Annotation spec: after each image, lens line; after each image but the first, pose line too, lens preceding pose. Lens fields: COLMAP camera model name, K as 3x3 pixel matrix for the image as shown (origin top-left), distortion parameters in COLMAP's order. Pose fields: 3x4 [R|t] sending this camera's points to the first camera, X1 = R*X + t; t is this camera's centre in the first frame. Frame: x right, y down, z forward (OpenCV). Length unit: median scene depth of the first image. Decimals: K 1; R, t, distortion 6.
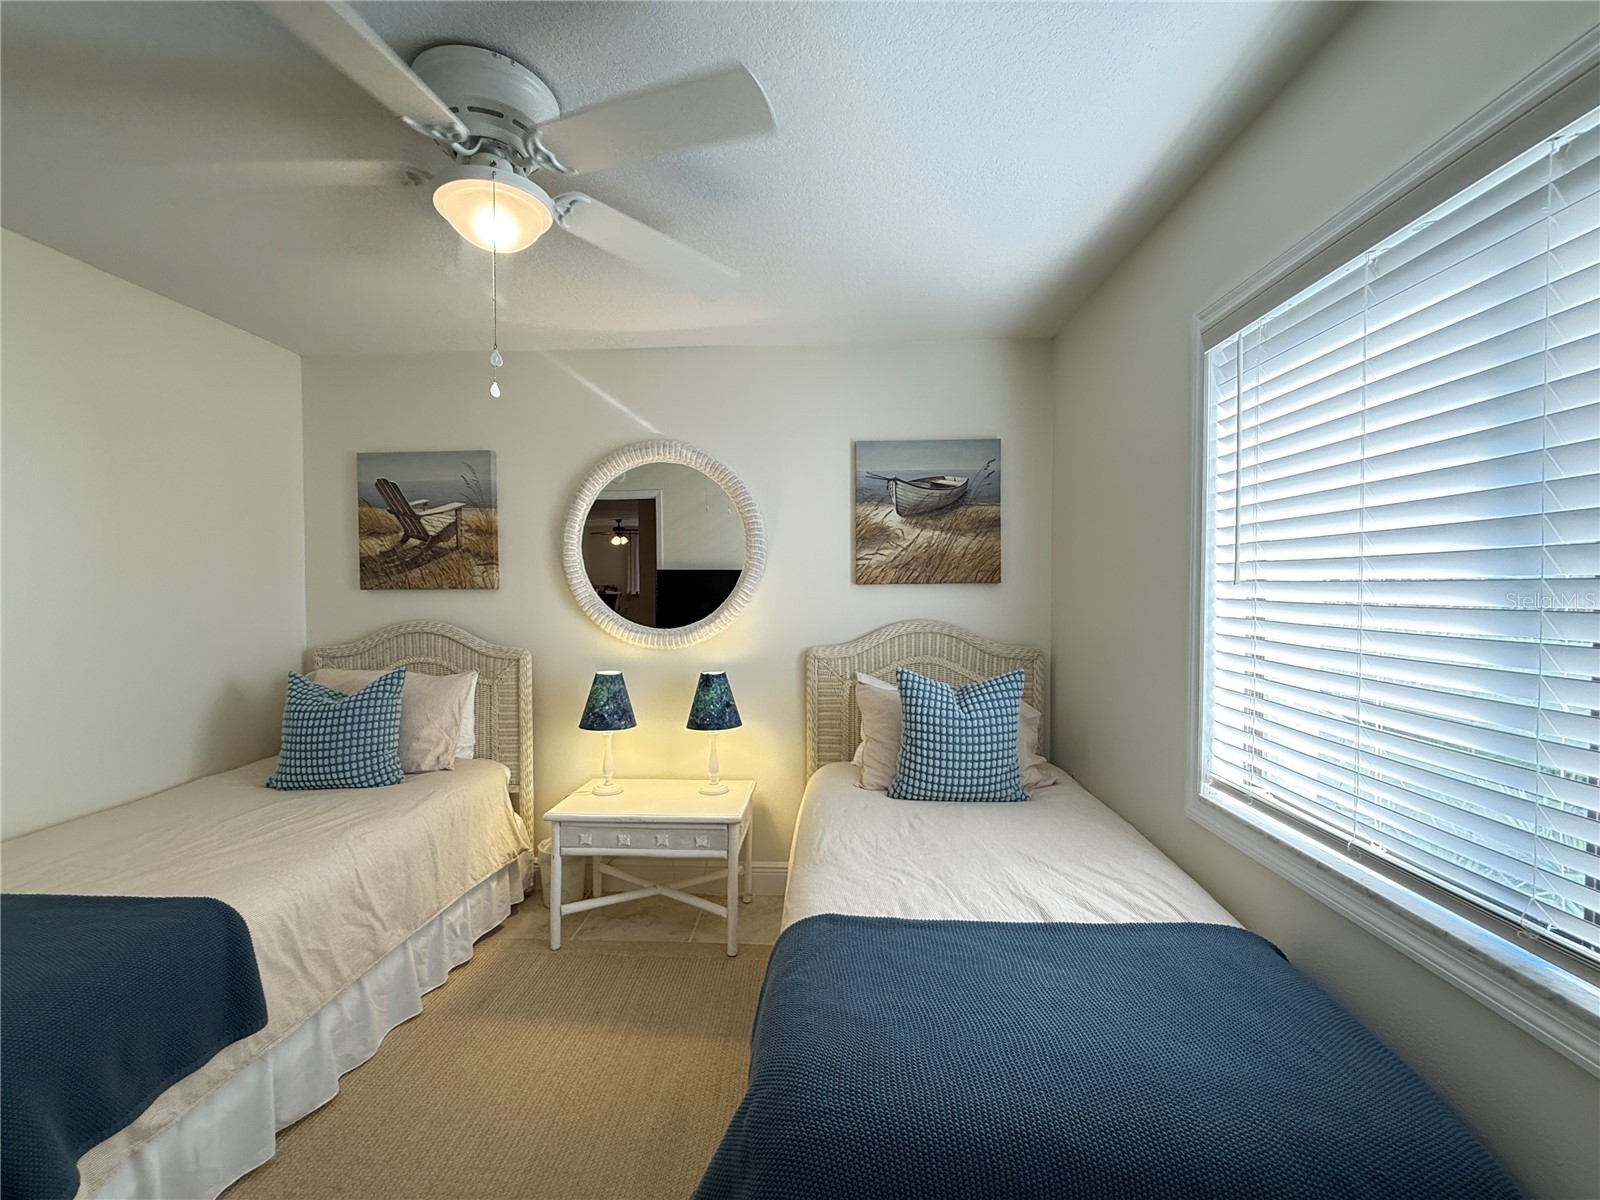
lens RADIAL K [[640.8, 0, 796.7], [0, 640.8, 598.5], [0, 0, 1]] dist [0.002166, 0.000179]
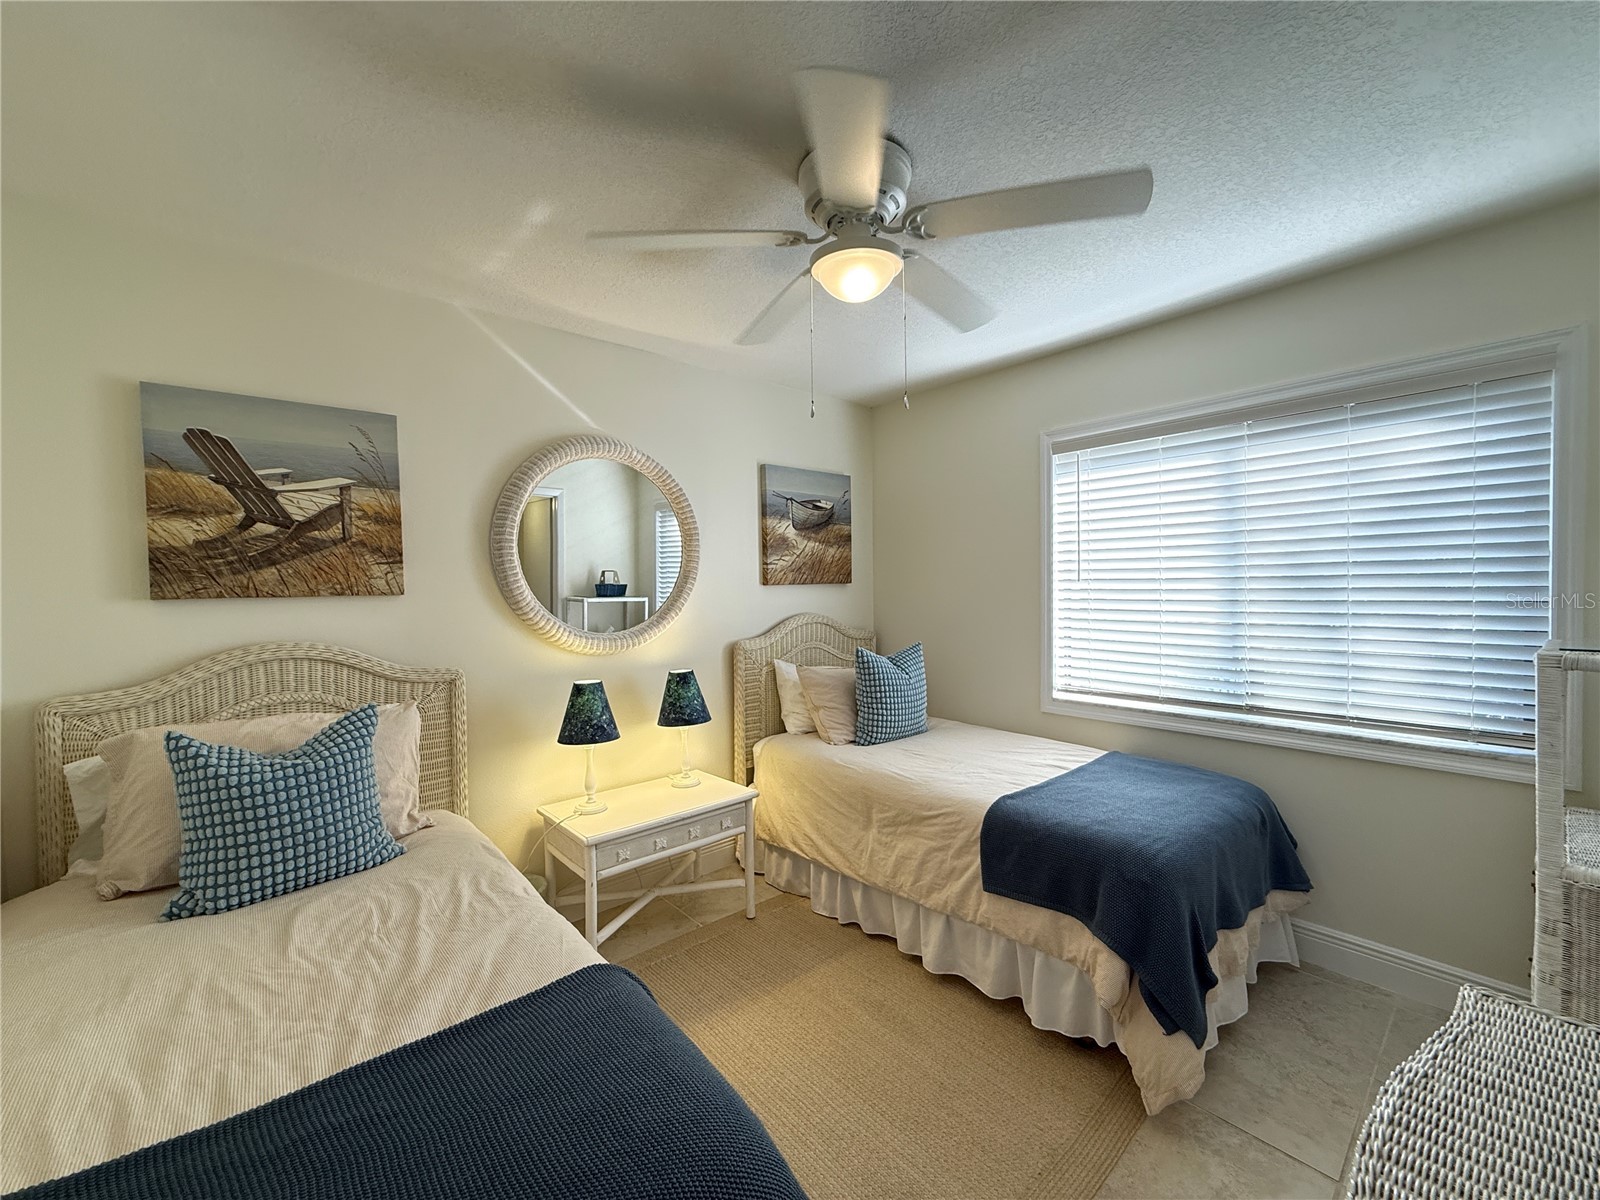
lens RADIAL K [[640.8, 0, 796.7], [0, 640.8, 598.5], [0, 0, 1]] dist [0.002166, 0.000179]
pose [[0.719660, -0.021893, 0.693982, -0.686964], [0.027357, 0.999621, 0.003165, 0.000271], [-0.693788, 0.016708, 0.719986, 0.113885]]
